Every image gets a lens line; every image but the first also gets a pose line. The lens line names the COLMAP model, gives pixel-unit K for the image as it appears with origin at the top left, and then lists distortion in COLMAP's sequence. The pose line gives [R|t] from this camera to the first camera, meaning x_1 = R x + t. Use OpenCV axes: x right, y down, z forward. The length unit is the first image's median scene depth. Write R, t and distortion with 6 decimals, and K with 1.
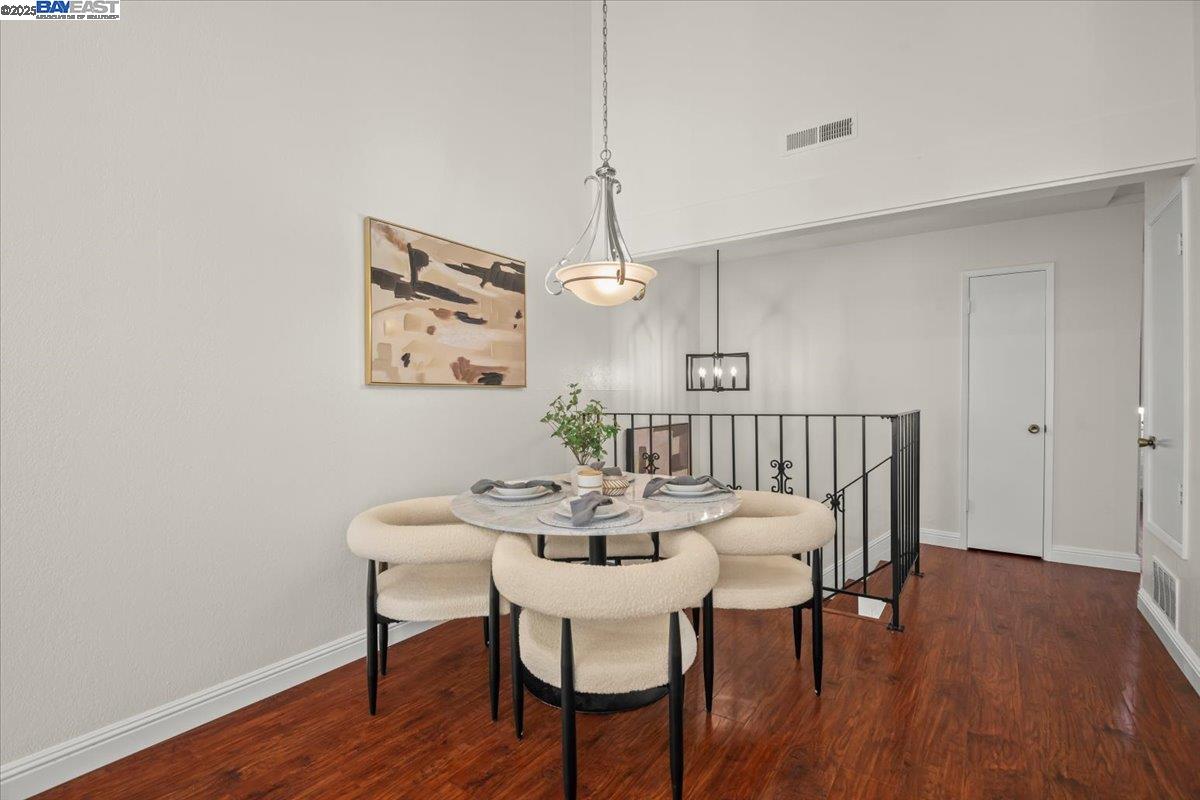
lens RADIAL K [[549.5, 0, 599.8], [0, 549.5, 400.1], [0, 0, 1]] dist [0.005654, -0.012400]
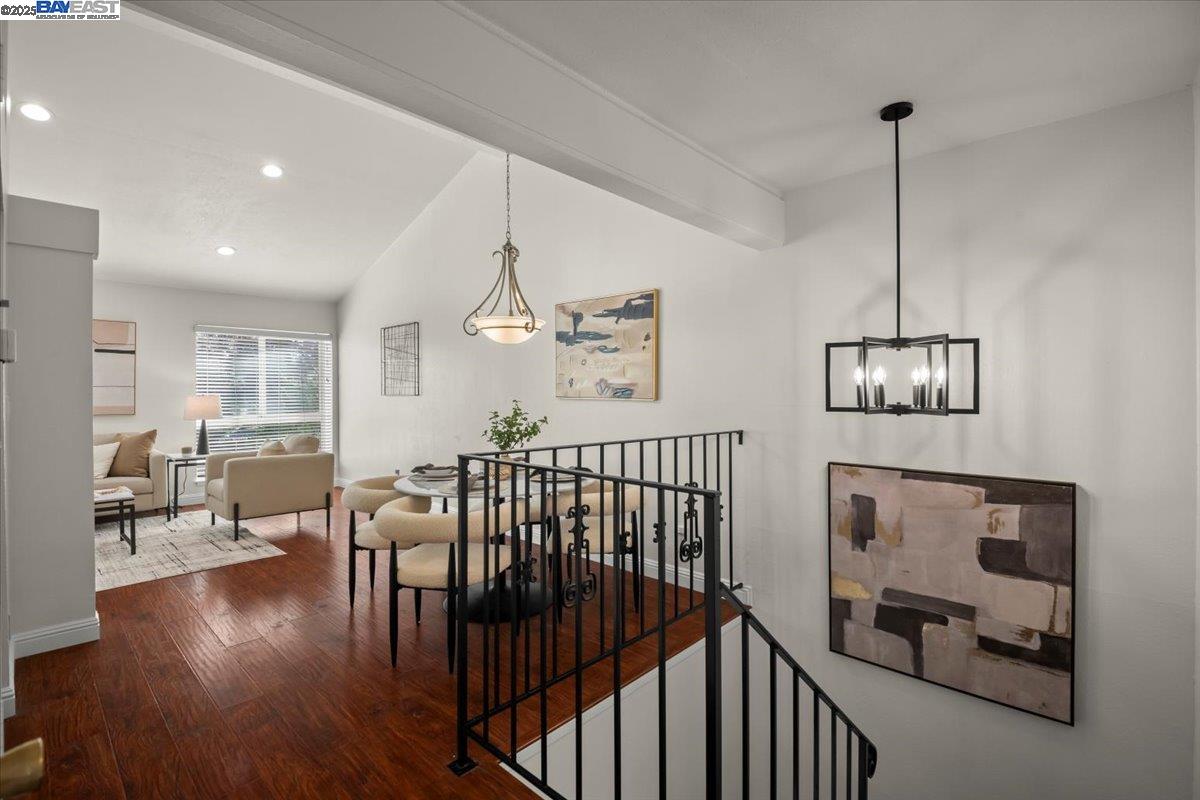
lens RADIAL K [[549.5, 0, 594.5], [0, 549.5, 391.4], [0, 0, 1]] dist [0.005654, -0.012400]
pose [[-0.153005, 0.009442, -0.988180, 1.077016], [-0.006540, 0.999923, 0.010567, -0.056006], [0.988204, 0.008080, -0.152931, 1.134164]]
